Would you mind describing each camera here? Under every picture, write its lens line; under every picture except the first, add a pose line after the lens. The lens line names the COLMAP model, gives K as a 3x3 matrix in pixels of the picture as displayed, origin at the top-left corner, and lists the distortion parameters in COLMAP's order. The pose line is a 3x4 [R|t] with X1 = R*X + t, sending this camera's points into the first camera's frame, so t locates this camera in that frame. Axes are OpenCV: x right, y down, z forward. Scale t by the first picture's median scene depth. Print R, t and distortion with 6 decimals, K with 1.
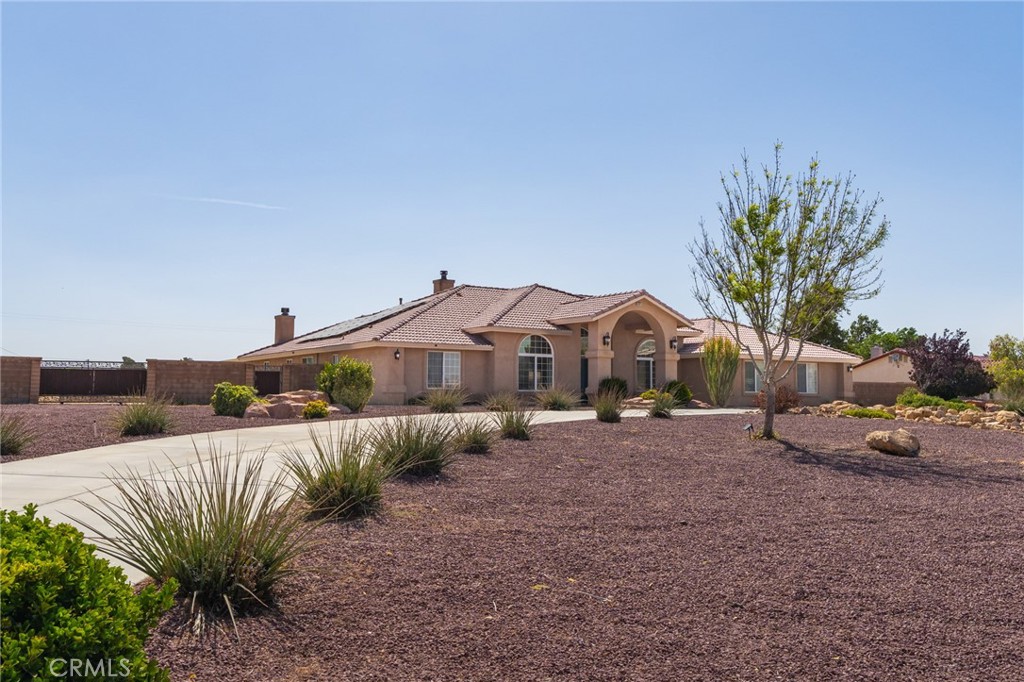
lens RADIAL K [[925.7, 0, 512.0], [0, 925.7, 341.0], [0, 0, 1]] dist [-0.000276, 0.001398]
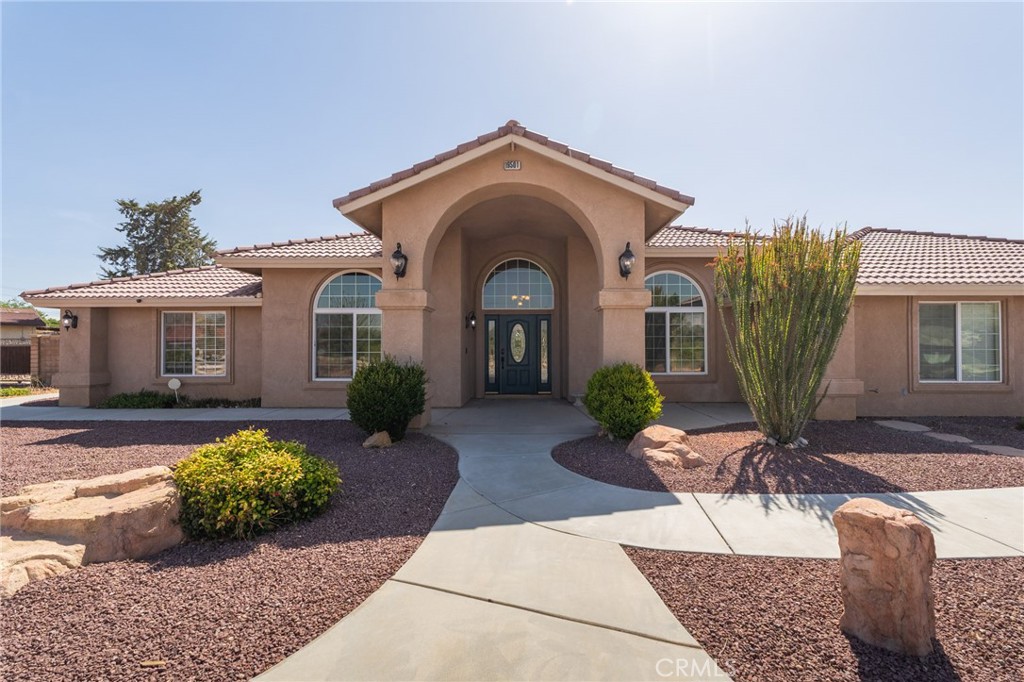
lens RADIAL K [[464.9, 0, 512.0], [0, 464.9, 341.0], [0, 0, 1]] dist [-0.000118, -0.000126]
pose [[0.839615, -0.011238, -0.543066, 0.240492], [0.041088, 0.998236, 0.042867, 0.024537], [0.541626, -0.058306, 0.838595, 0.829508]]
